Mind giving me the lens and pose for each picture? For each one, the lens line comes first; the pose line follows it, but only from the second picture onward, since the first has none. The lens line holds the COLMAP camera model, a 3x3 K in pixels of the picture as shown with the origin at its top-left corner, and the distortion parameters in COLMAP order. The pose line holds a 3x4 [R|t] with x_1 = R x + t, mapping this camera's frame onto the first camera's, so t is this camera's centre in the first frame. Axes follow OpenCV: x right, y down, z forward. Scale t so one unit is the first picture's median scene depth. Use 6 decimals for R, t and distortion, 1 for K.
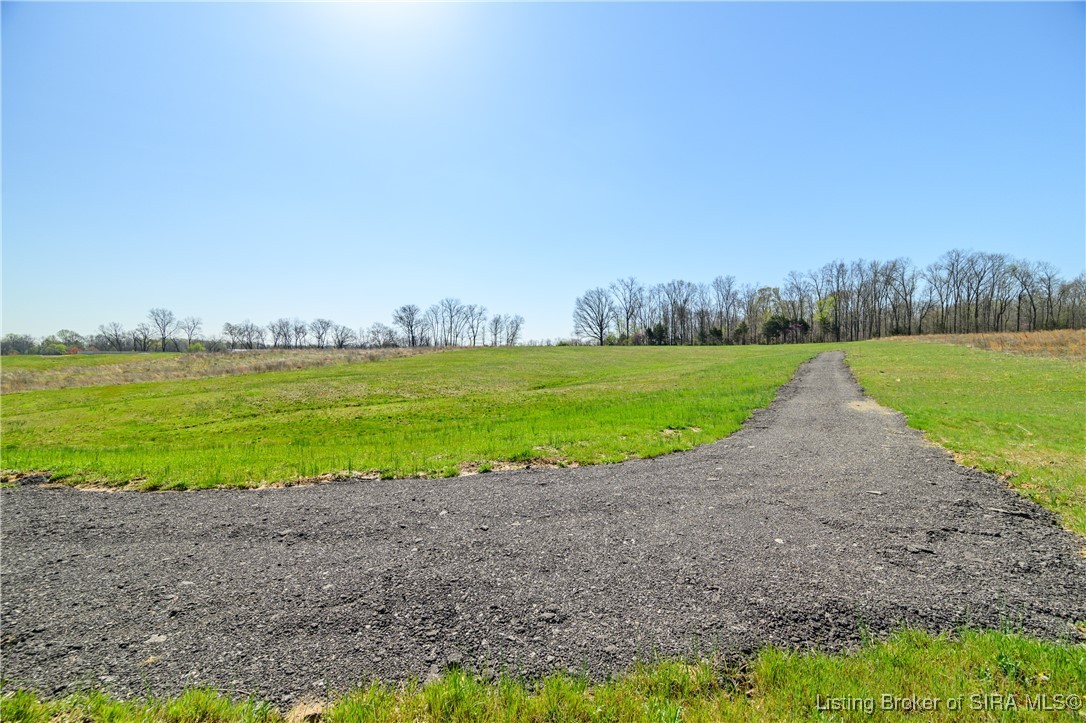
lens RADIAL K [[430.1, 0, 547.0], [0, 430.1, 359.3], [0, 0, 1]] dist [-0.000197, -0.000061]
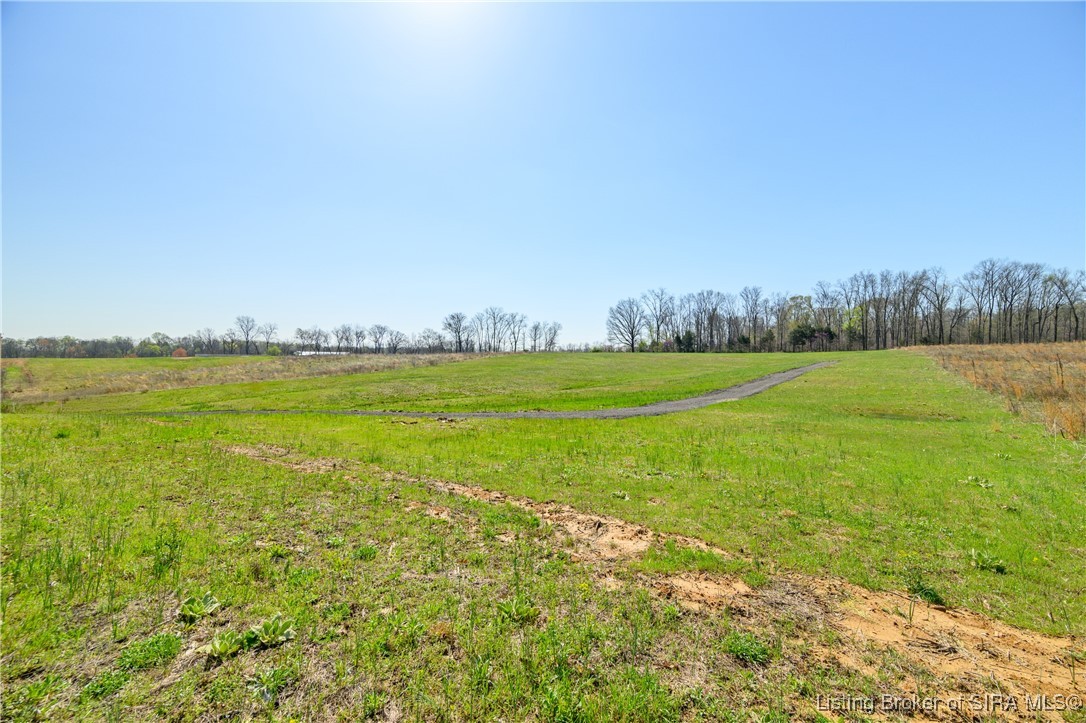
lens RADIAL K [[430.1, 0, 545.2], [0, 430.1, 358.2], [0, 0, 1]] dist [-0.000197, -0.000061]
pose [[0.995334, 0.009128, -0.096061, 0.012334], [-0.009974, 0.999916, -0.008324, -0.004592], [0.095977, 0.009243, 0.995341, -0.087737]]
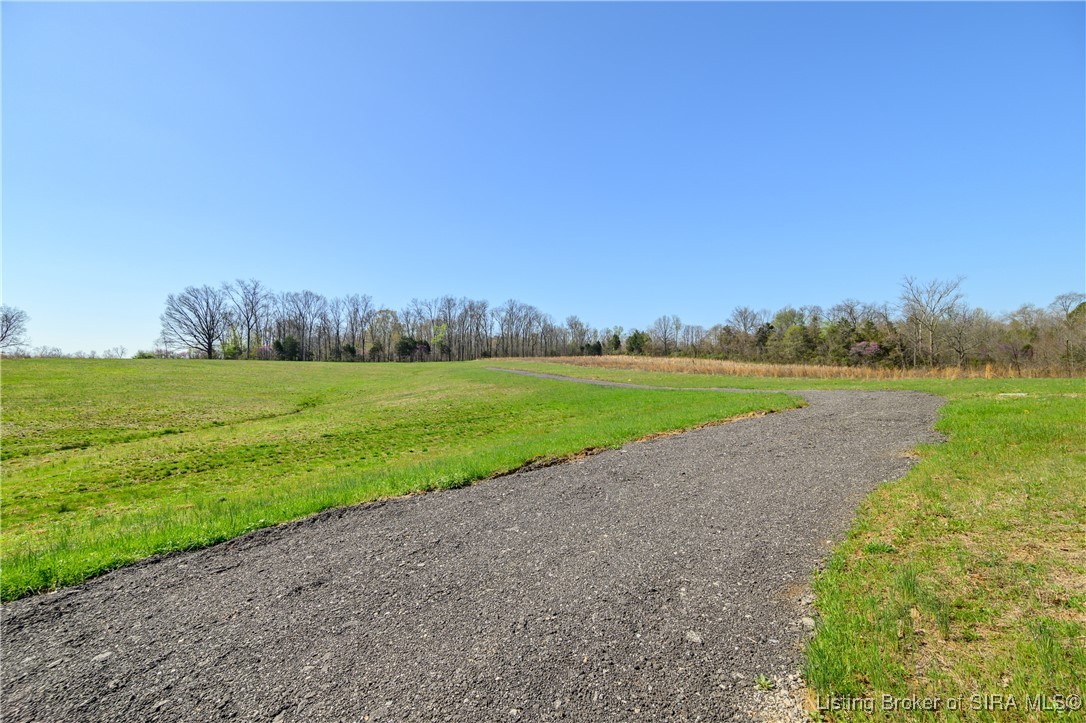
lens RADIAL K [[430.1, 0, 548.3], [0, 430.1, 365.2], [0, 0, 1]] dist [-0.000197, -0.000061]
pose [[0.602261, 0.013148, 0.798191, -0.128857], [0.009665, 0.999671, -0.023759, 0.003849], [-0.798241, 0.022024, 0.601936, 0.022359]]
